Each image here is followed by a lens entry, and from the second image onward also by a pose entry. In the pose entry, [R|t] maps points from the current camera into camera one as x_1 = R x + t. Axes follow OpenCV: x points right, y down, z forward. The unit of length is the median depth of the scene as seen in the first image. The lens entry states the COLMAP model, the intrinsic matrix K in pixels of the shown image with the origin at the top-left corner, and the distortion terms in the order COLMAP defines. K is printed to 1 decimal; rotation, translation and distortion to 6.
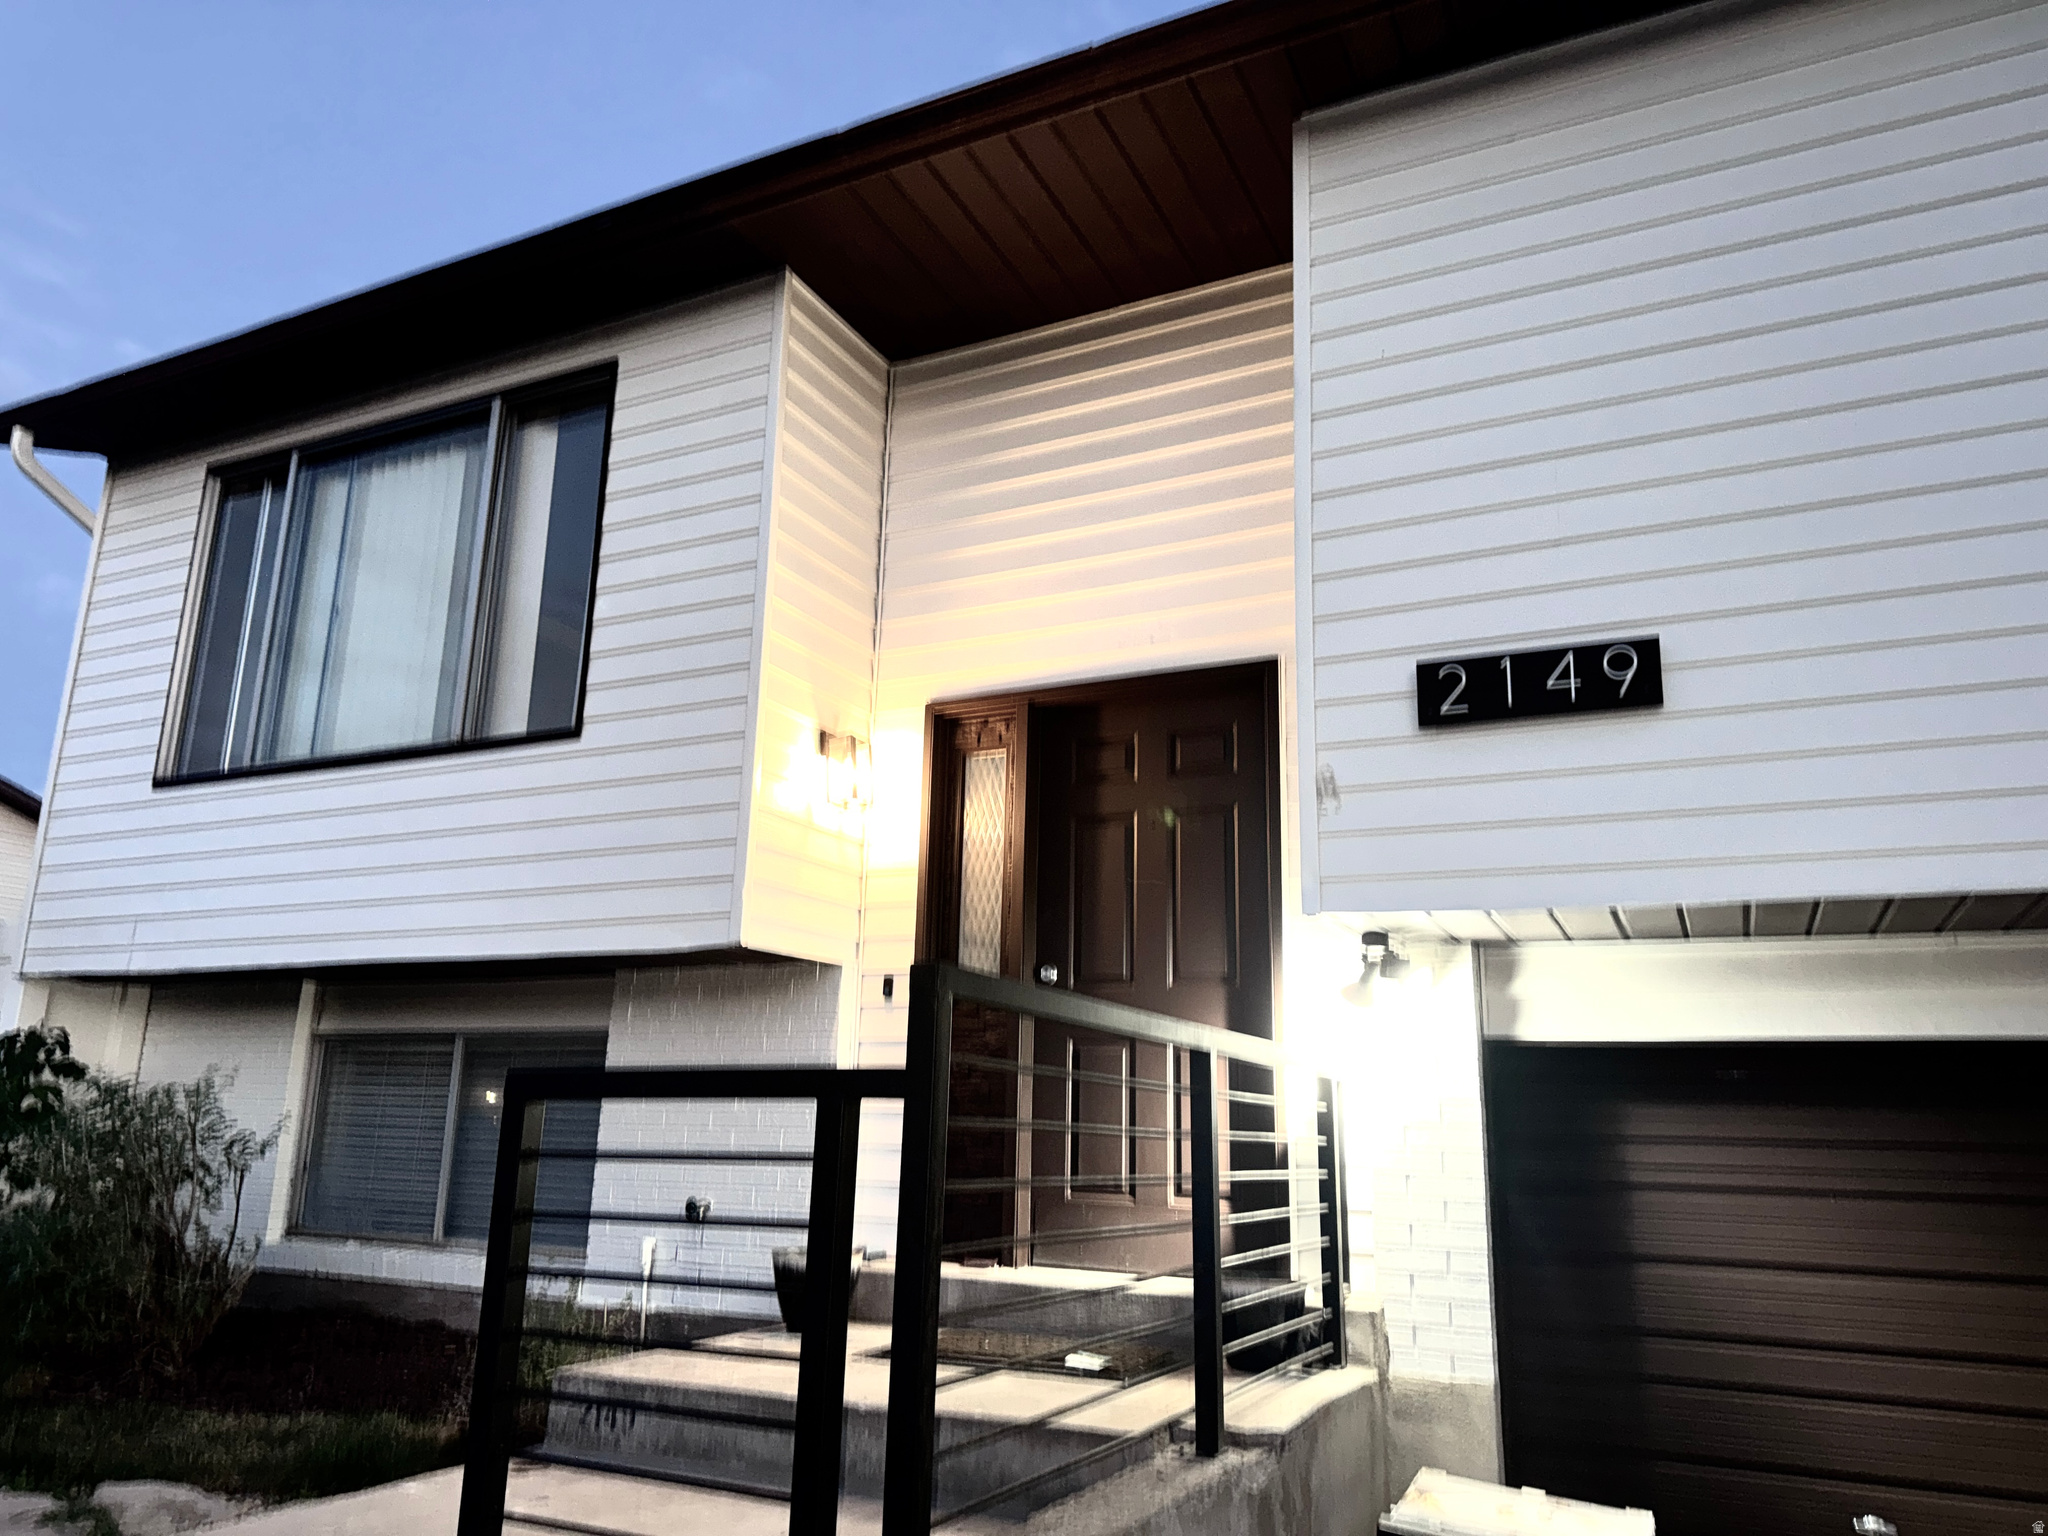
lens RADIAL K [[1420.8, 0, 1024.0], [0, 1420.8, 768.0], [0, 0, 1]] dist [0.028484, 0.002315]
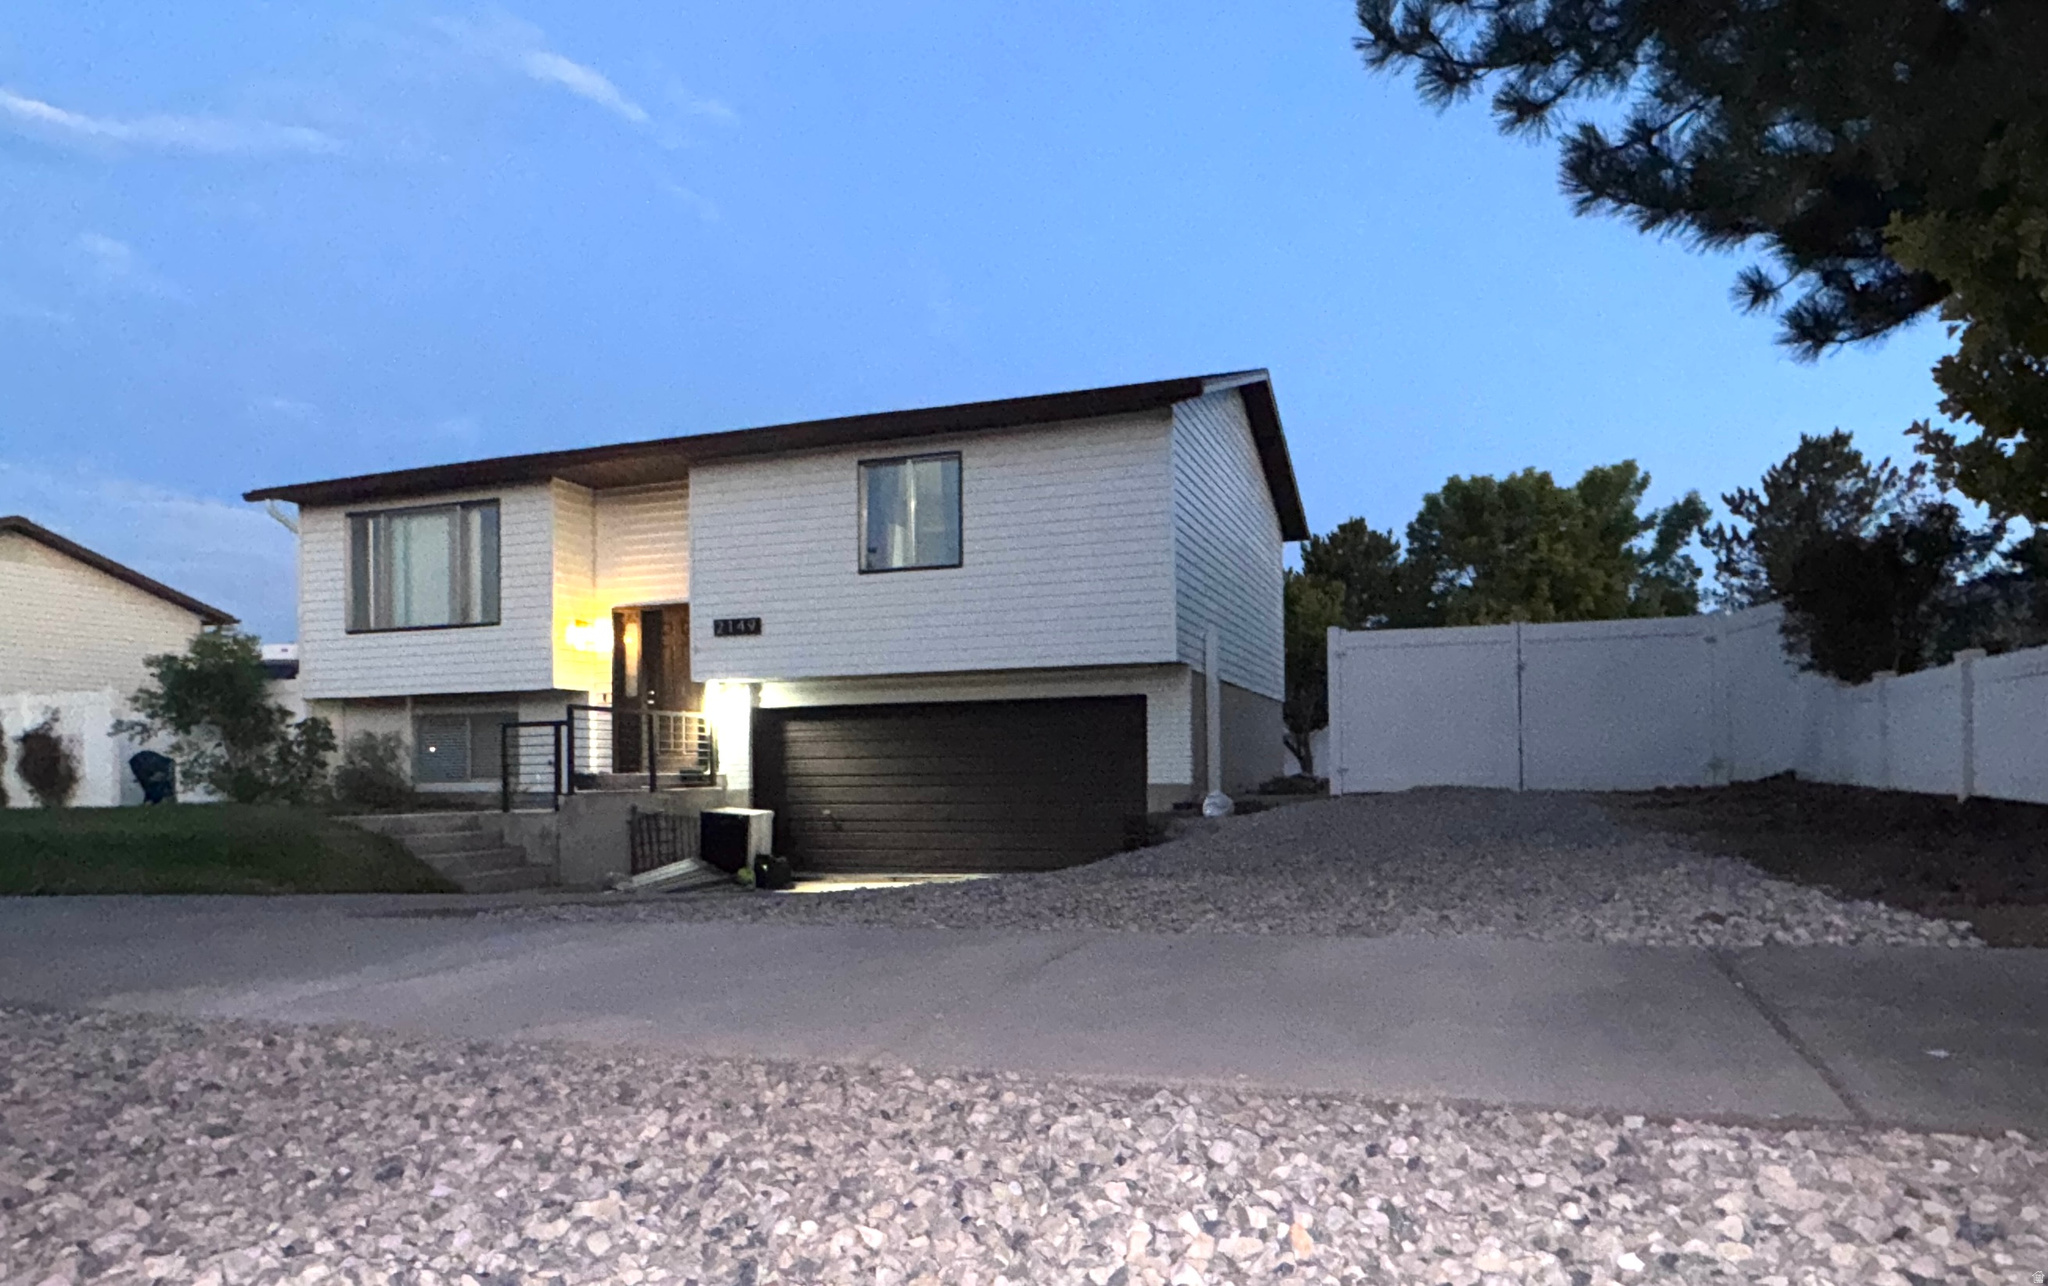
lens RADIAL K [[1258.9, 0, 1033.5], [0, 1258.9, 679.1], [0, 0, 1]] dist [0.004547, 0.000510]
pose [[0.992310, -0.036724, 0.118207, 0.555754], [0.014803, 0.983328, 0.181235, -0.405351], [-0.122892, -0.178091, 0.976310, -1.990661]]
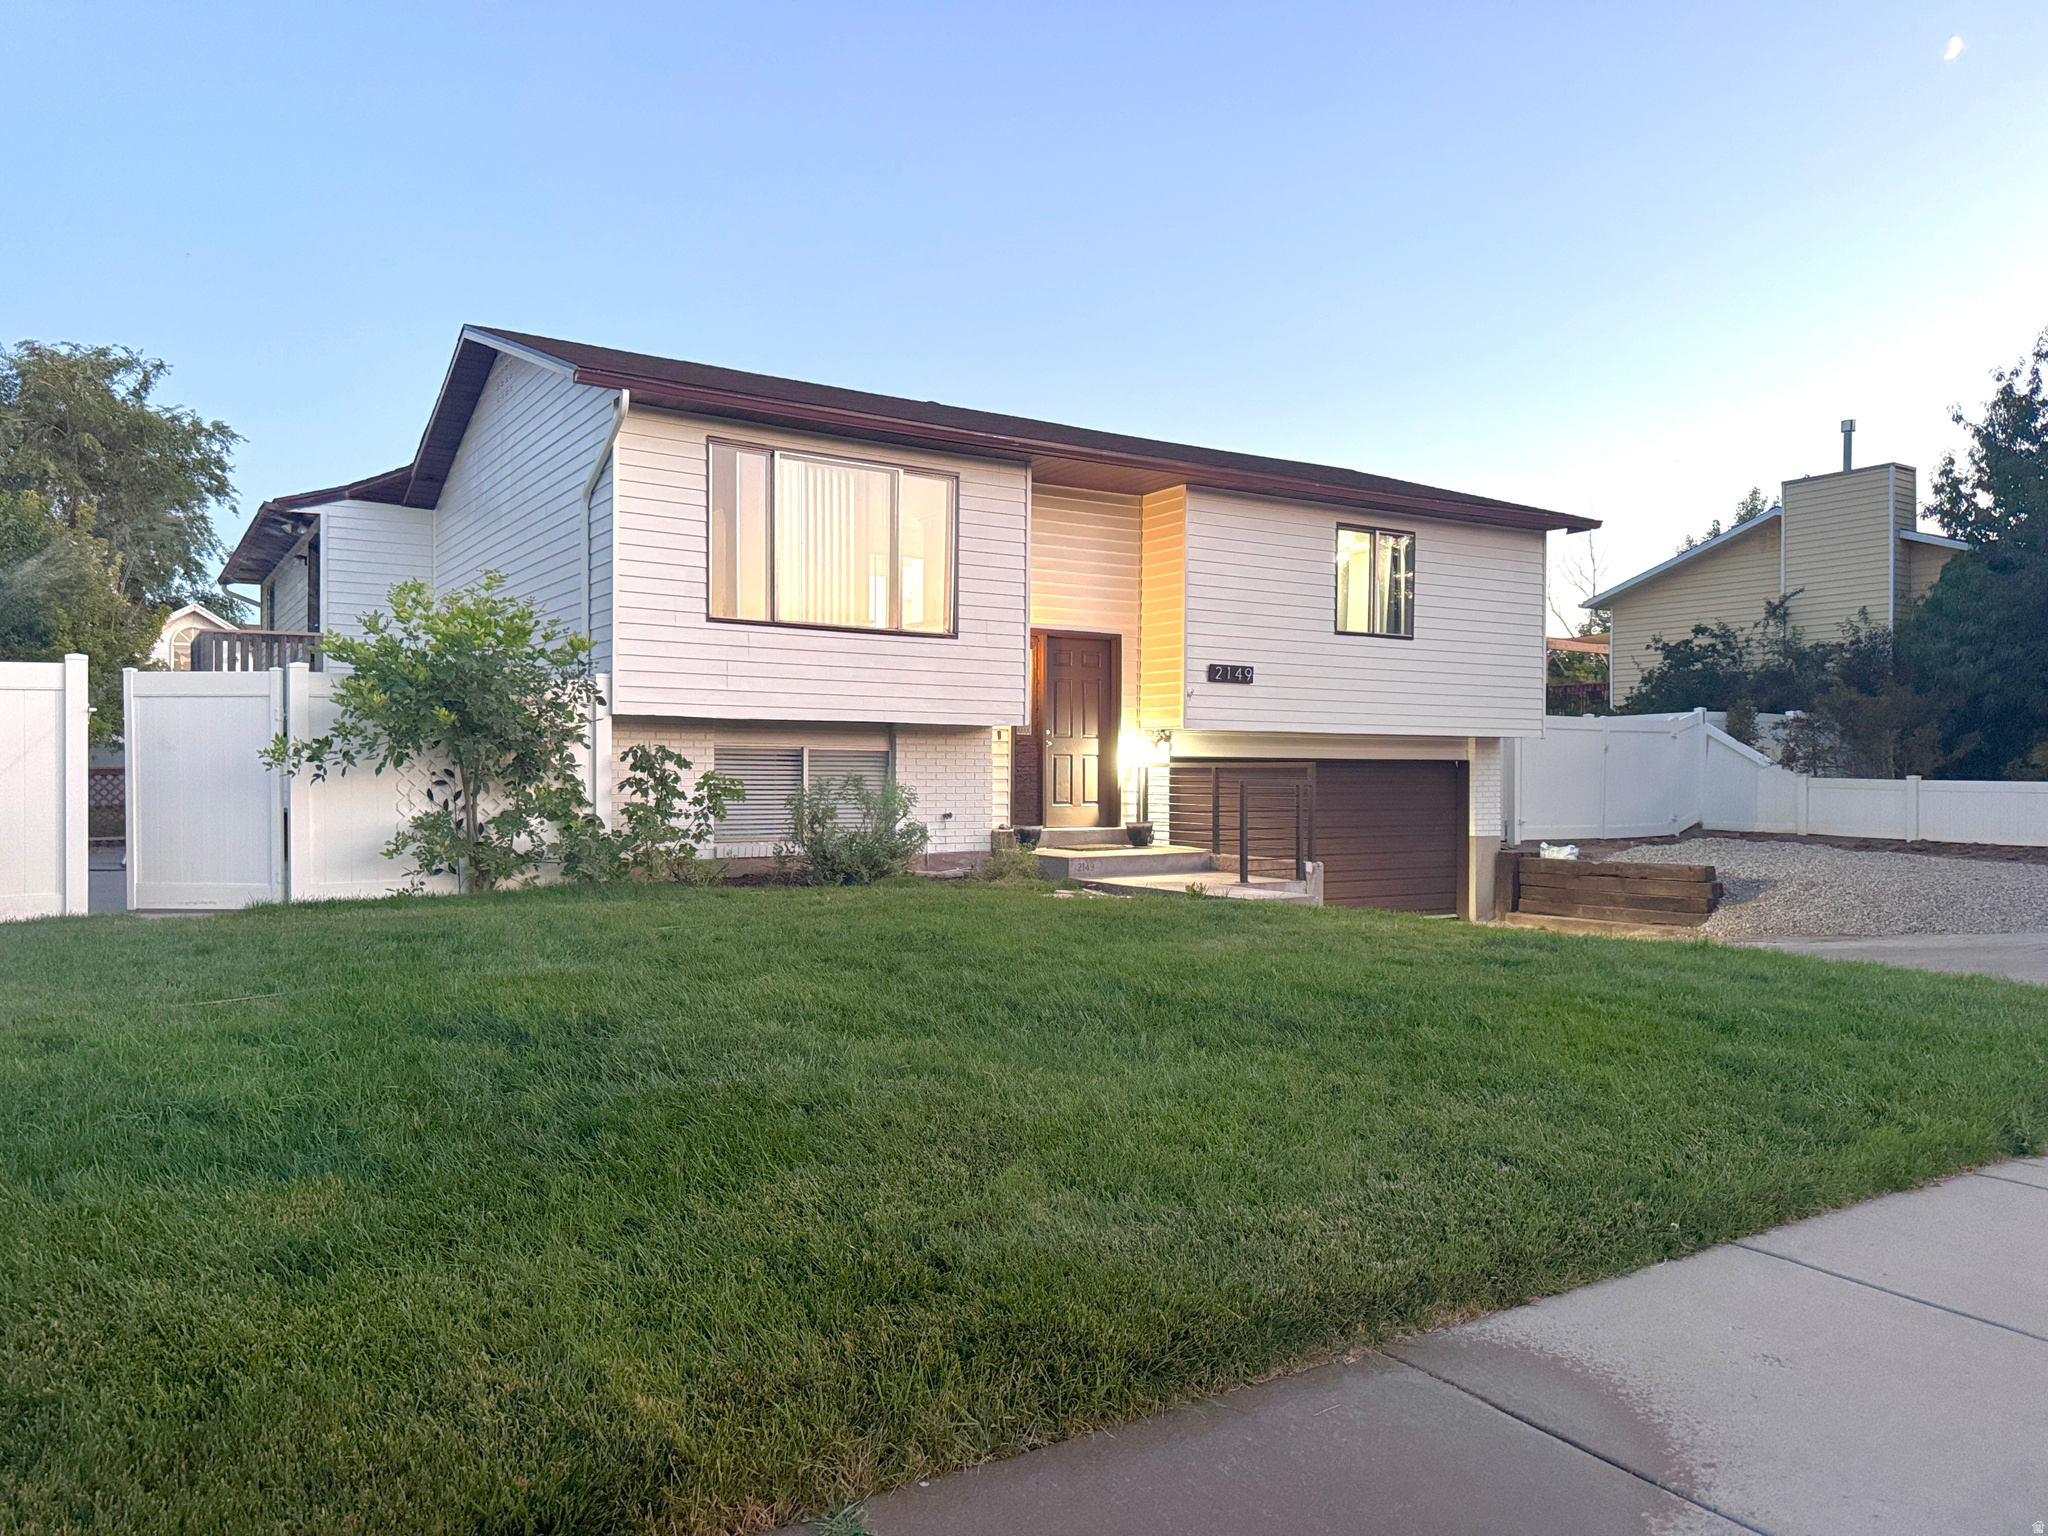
lens RADIAL K [[1420.8, 0, 1024.0], [0, 1420.8, 768.0], [0, 0, 1]] dist [0.028484, 0.002315]
pose [[0.518447, -0.023627, 0.854783, -2.396944], [-0.205247, 0.966958, 0.151215, -0.204584], [-0.830112, -0.253839, 0.496467, -0.413859]]
